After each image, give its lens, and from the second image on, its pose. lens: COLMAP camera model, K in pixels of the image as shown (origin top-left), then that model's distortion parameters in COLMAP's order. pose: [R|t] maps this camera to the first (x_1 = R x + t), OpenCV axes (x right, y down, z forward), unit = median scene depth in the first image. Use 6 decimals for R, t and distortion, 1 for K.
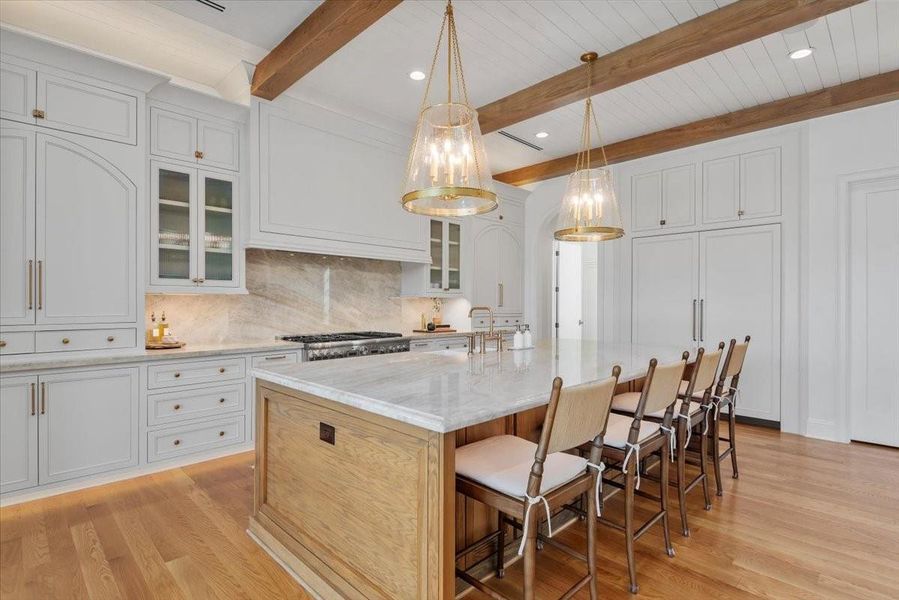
lens RADIAL K [[440.9, 0, 449.5], [0, 440.9, 300.0], [0, 0, 1]] dist [0.000394, -0.000298]
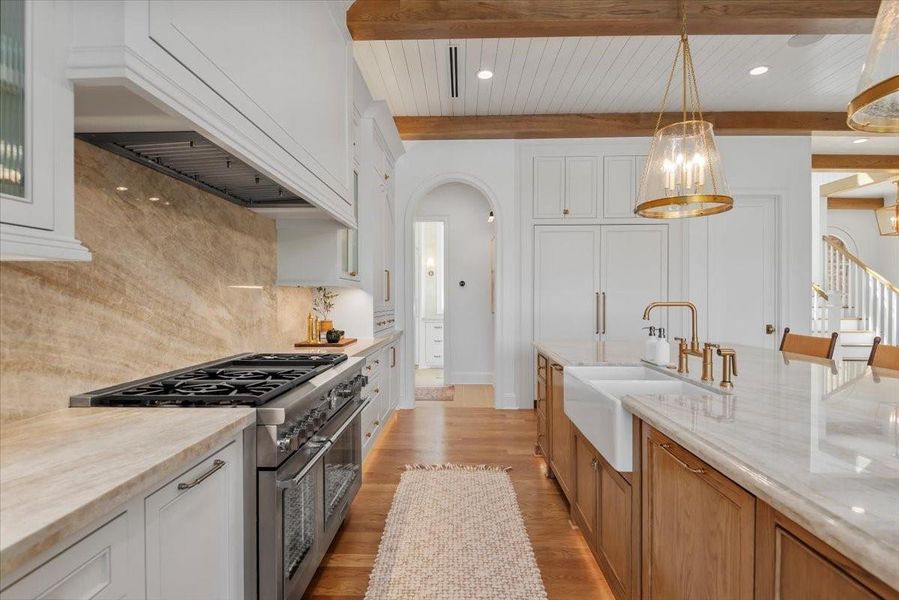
lens RADIAL K [[440.9, 0, 449.5], [0, 440.9, 300.0], [0, 0, 1]] dist [0.000394, -0.000298]
pose [[0.721431, -0.005471, 0.692465, -0.378880], [-0.005476, 0.999892, 0.013604, 0.003339], [-0.692465, -0.013606, 0.721323, 0.515229]]
